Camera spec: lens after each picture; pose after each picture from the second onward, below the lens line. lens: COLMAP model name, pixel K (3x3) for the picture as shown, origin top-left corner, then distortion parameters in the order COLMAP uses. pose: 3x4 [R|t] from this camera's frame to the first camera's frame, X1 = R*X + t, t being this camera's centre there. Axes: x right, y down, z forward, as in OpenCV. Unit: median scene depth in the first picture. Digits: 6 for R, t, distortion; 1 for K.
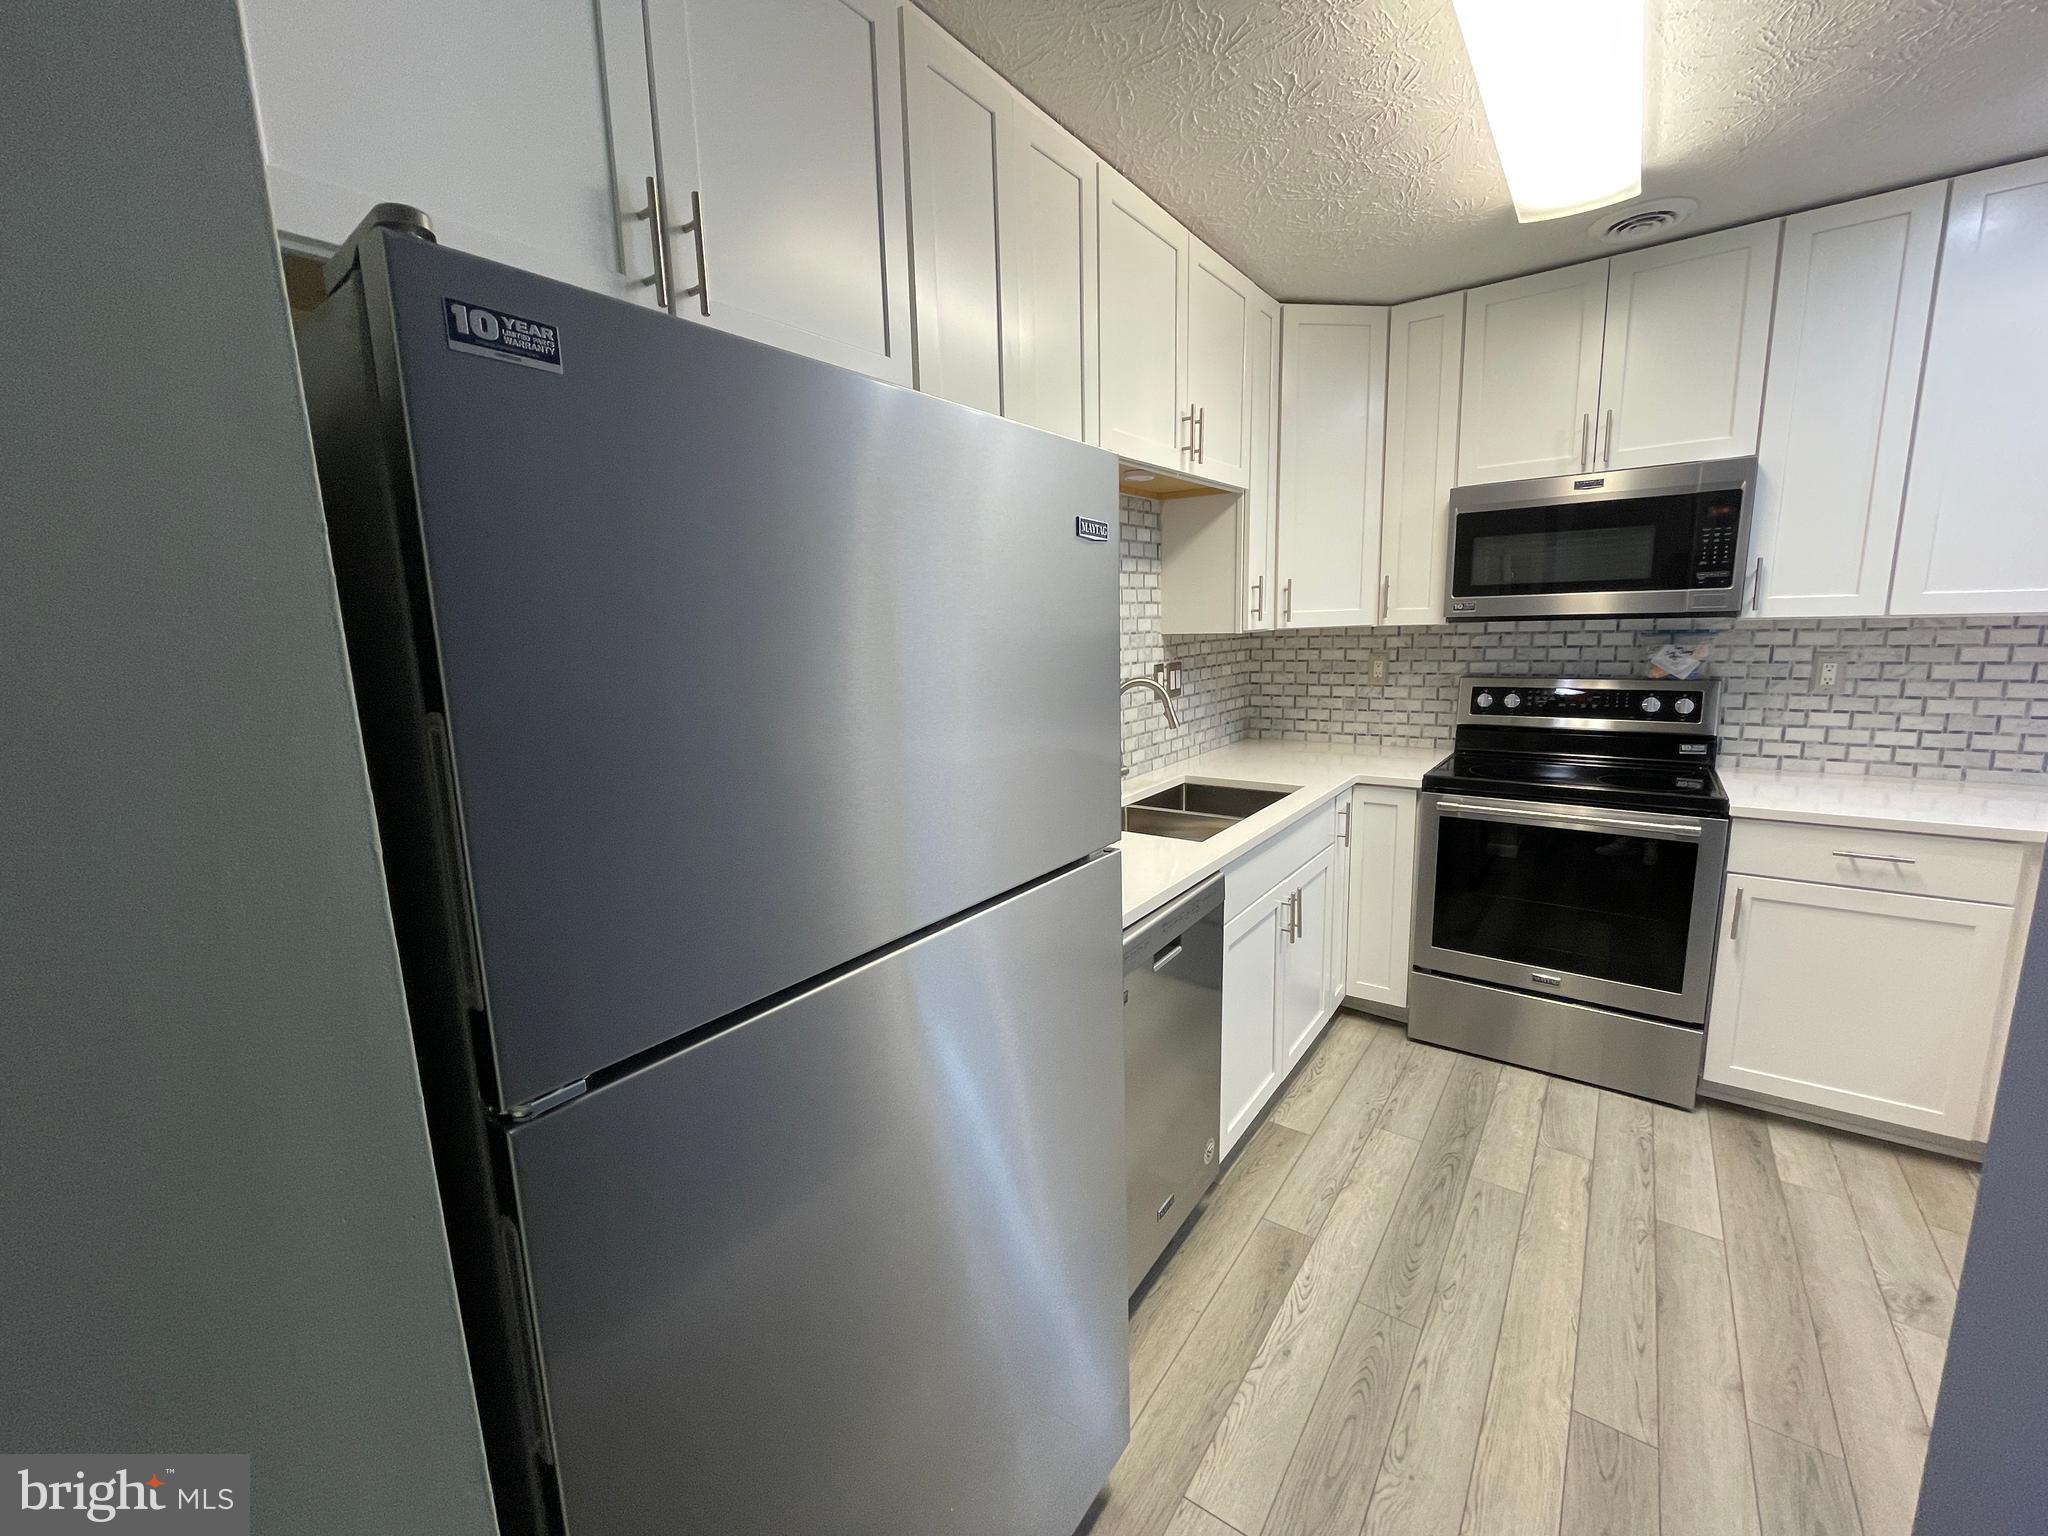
lens RADIAL K [[823.5, 0, 1025.3], [0, 823.5, 762.9], [0, 0, 1]] dist [-0.001996, -0.001121]
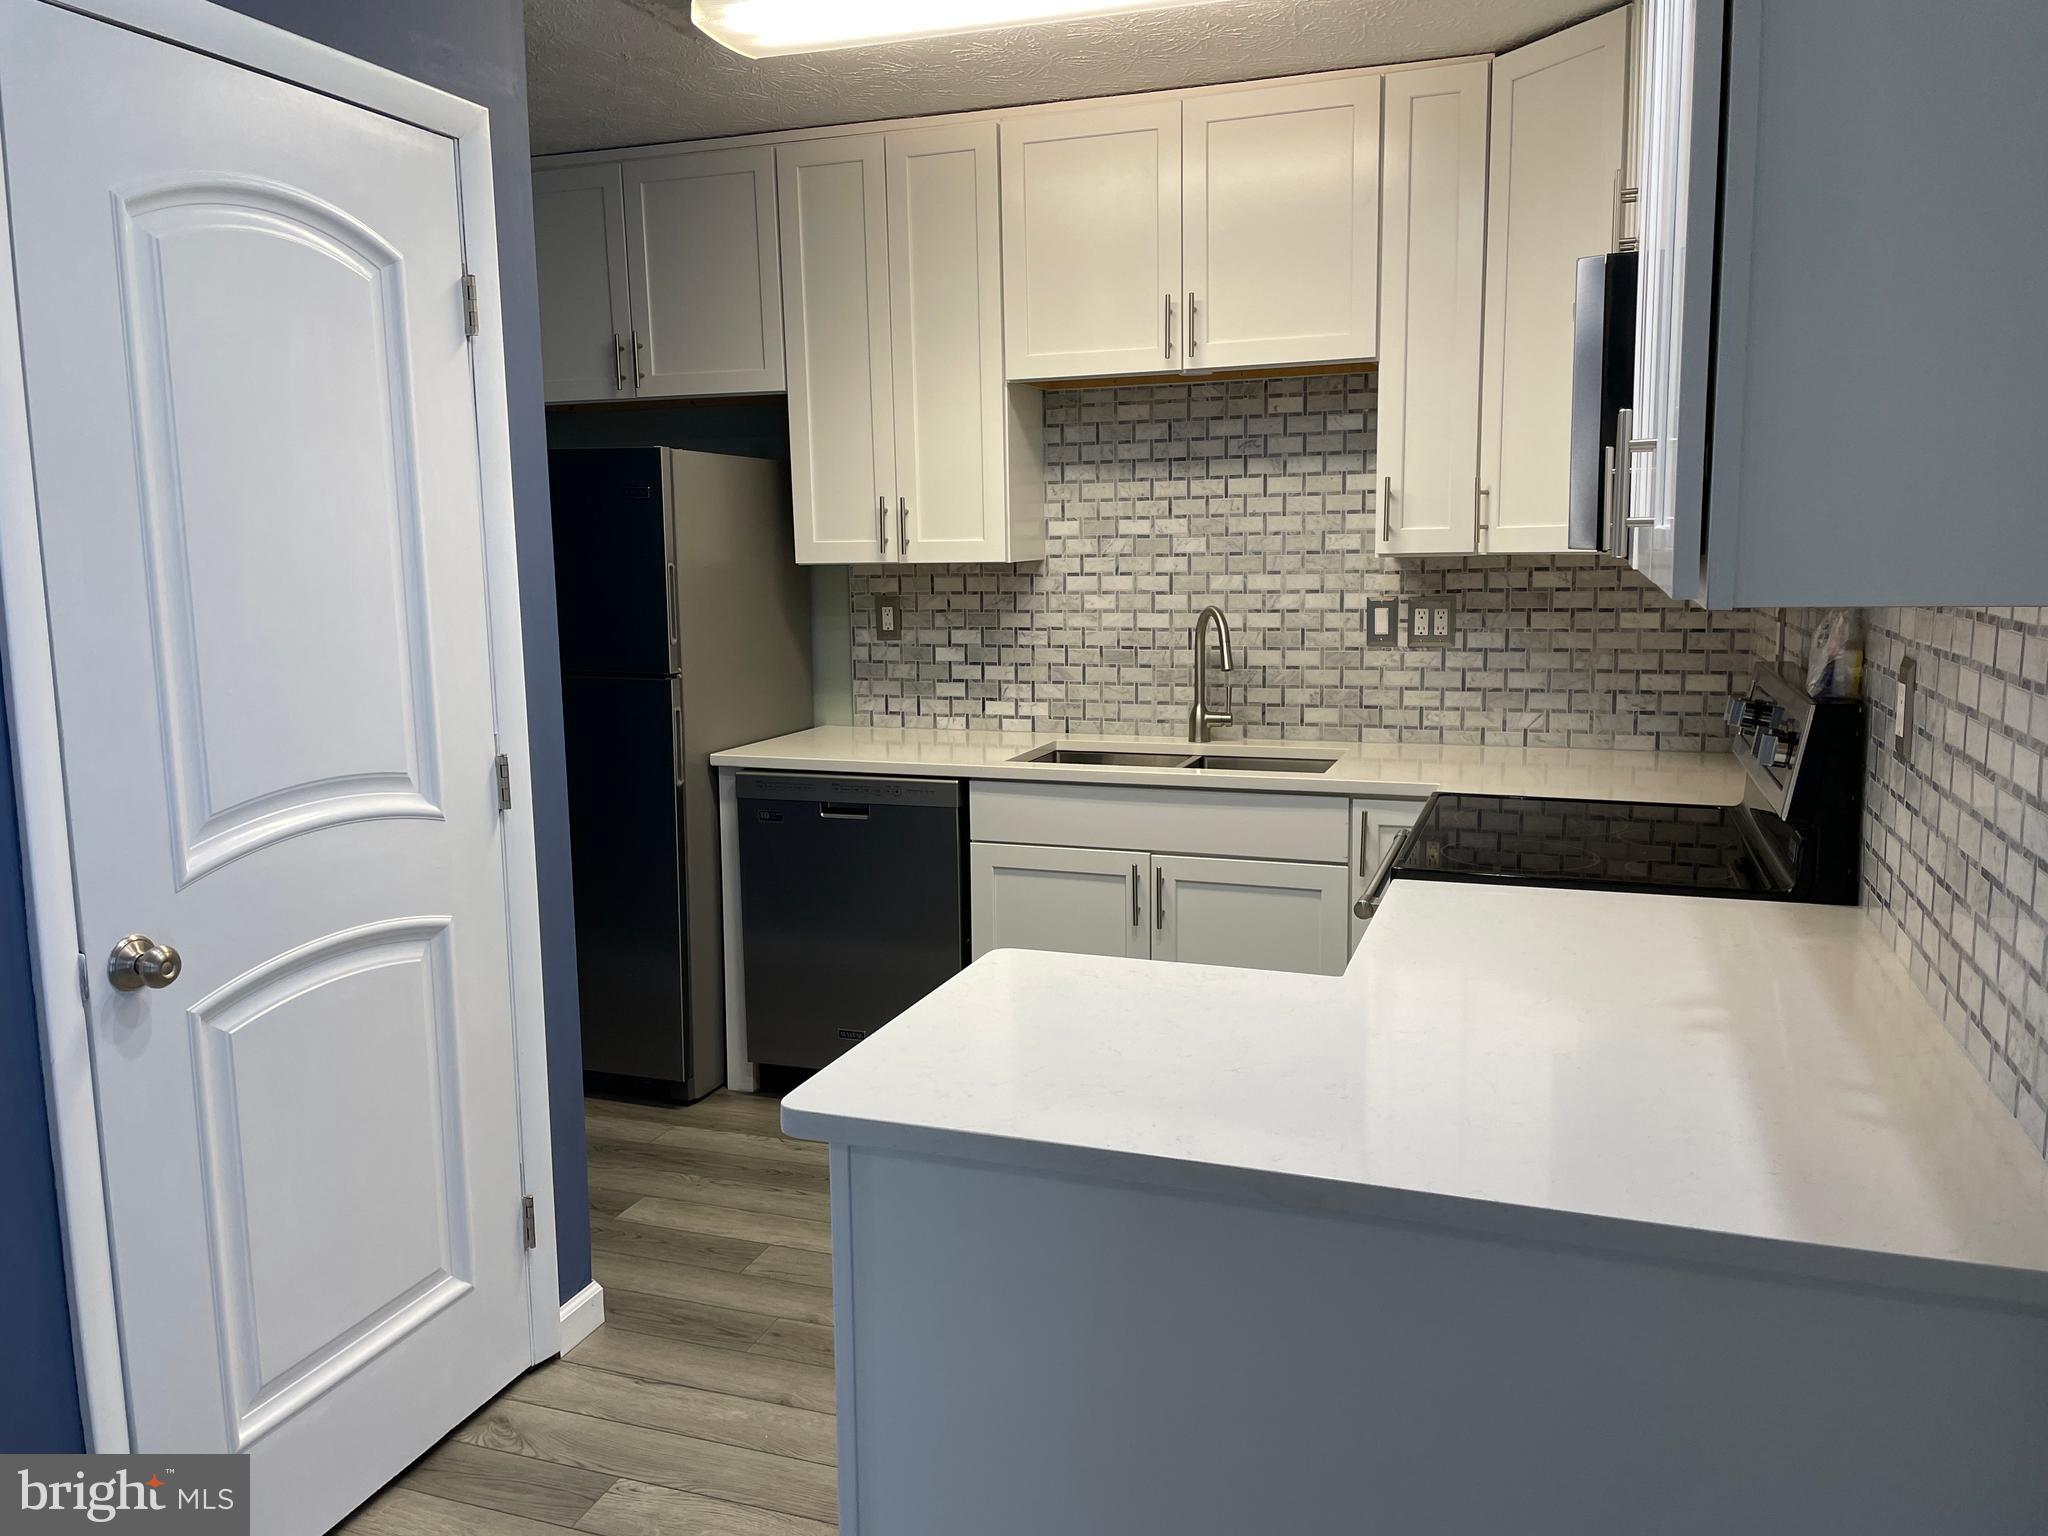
lens RADIAL K [[1537.6, 0, 1008.1], [0, 1537.6, 754.0], [0, 0, 1]] dist [0.103569, -0.129089]
pose [[0.284467, 0.159921, -0.945253, 1.508923], [-0.157239, 0.980419, 0.118551, -0.103408], [0.945703, 0.114907, 0.304042, 0.325423]]
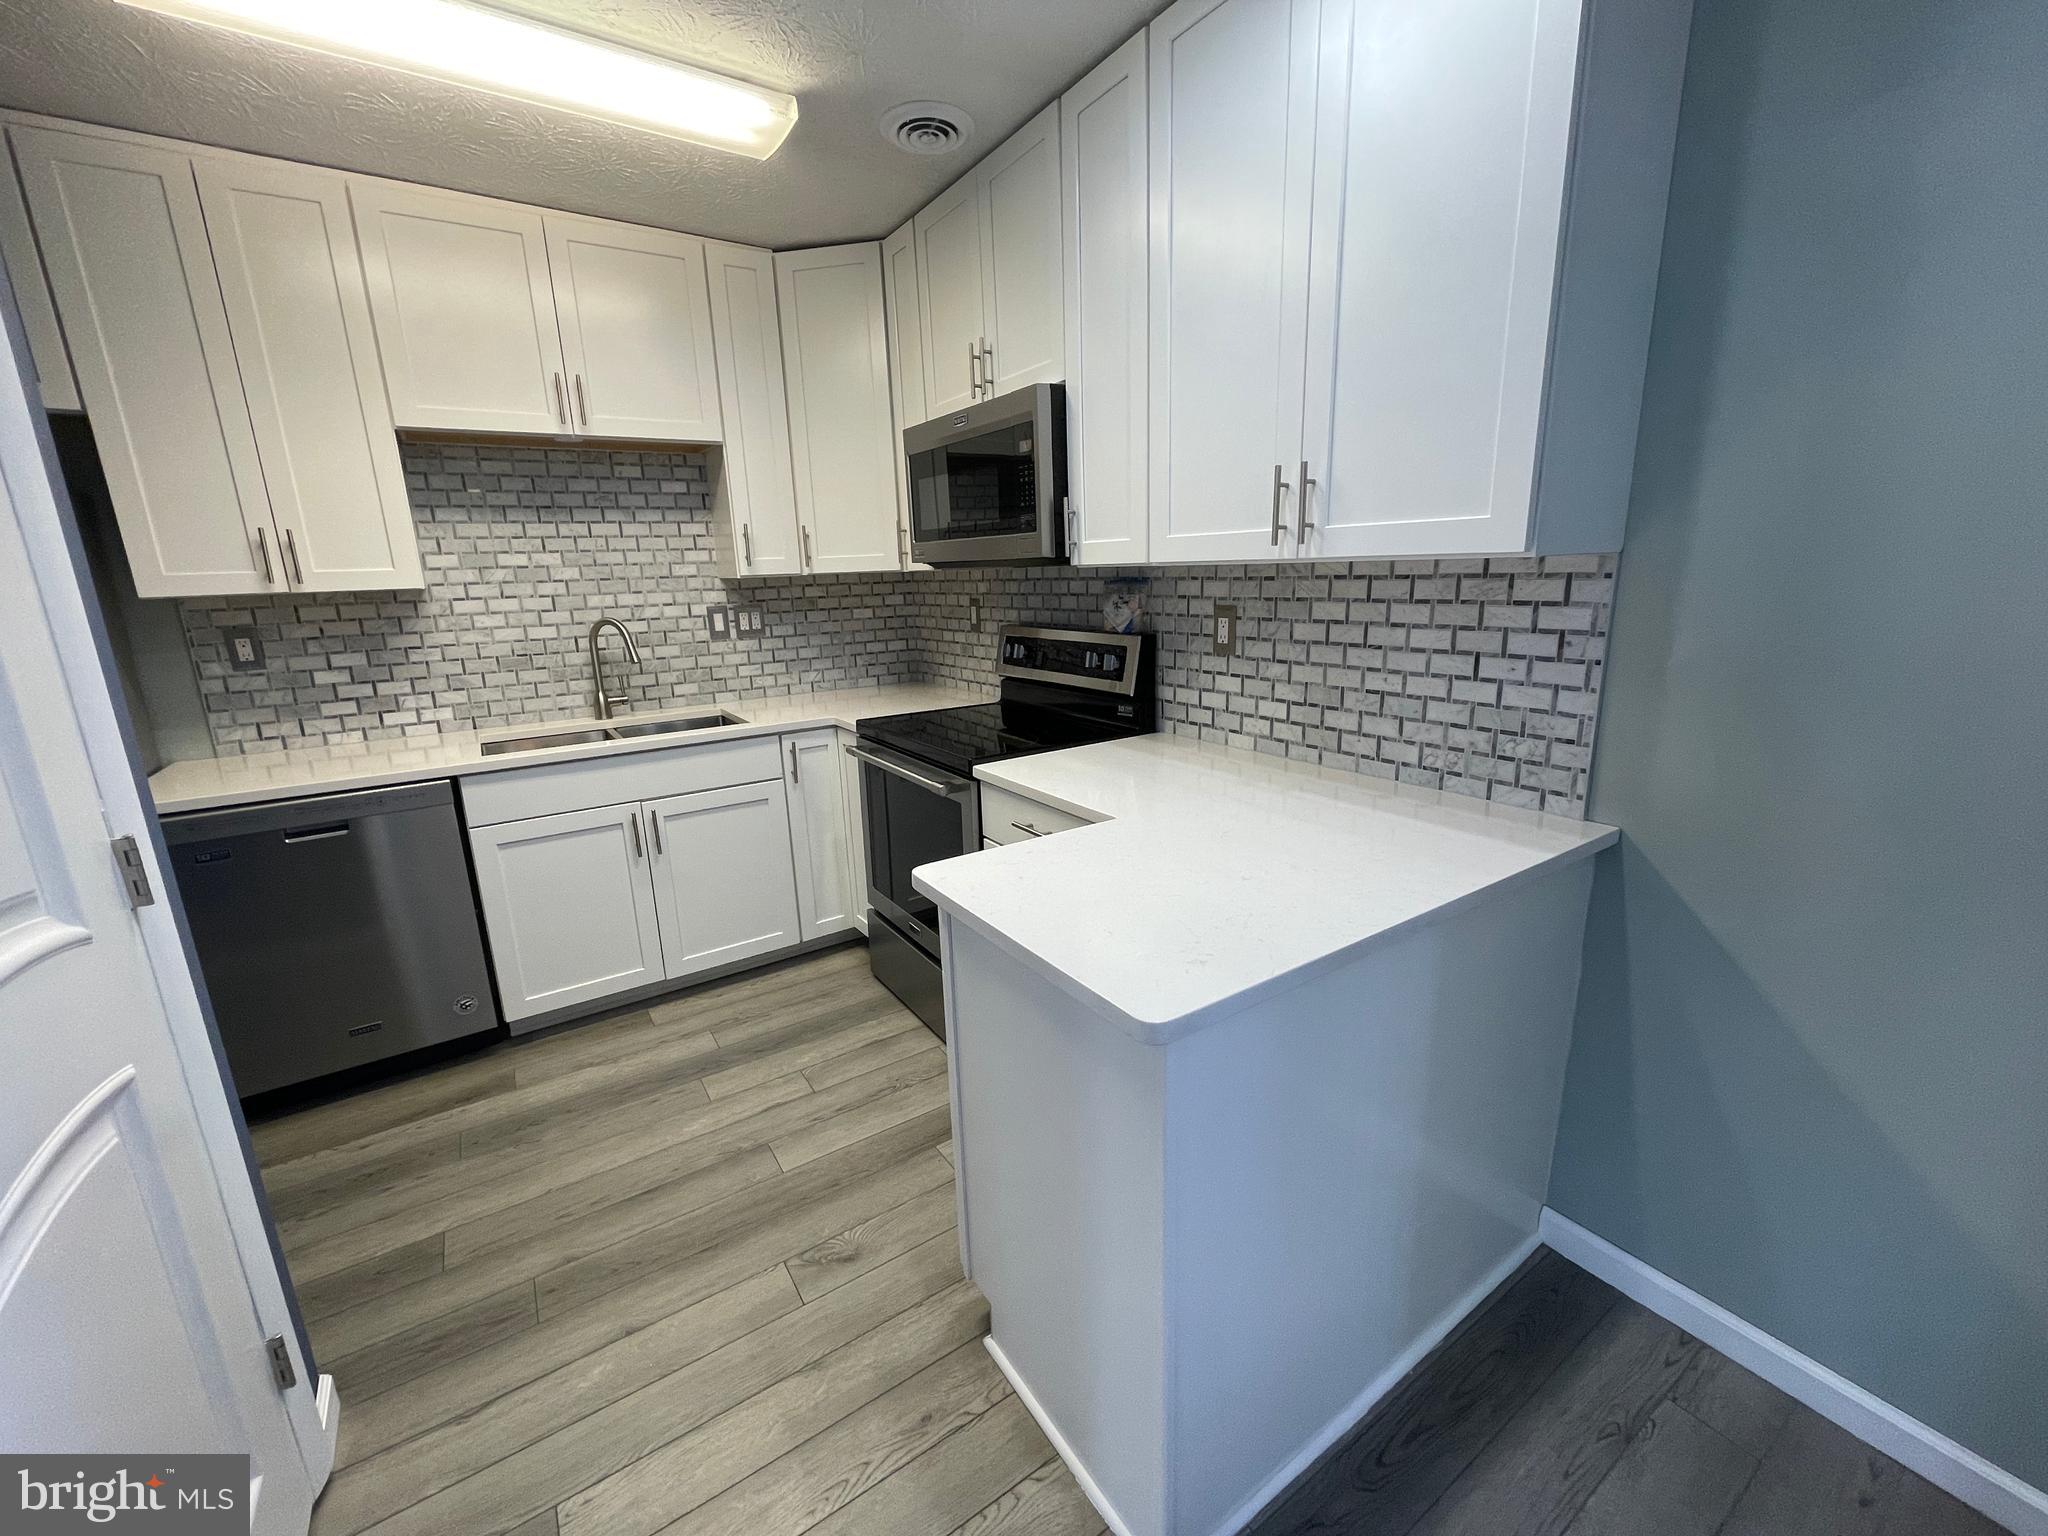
lens RADIAL K [[823.5, 0, 1026.1], [0, 823.5, 763.2], [0, 0, 1]] dist [-0.001996, -0.001121]
pose [[0.940893, 0.080737, -0.328941, 1.021604], [-0.056512, 0.994982, 0.082569, -0.028010], [0.333956, -0.059100, 0.940734, 0.104102]]
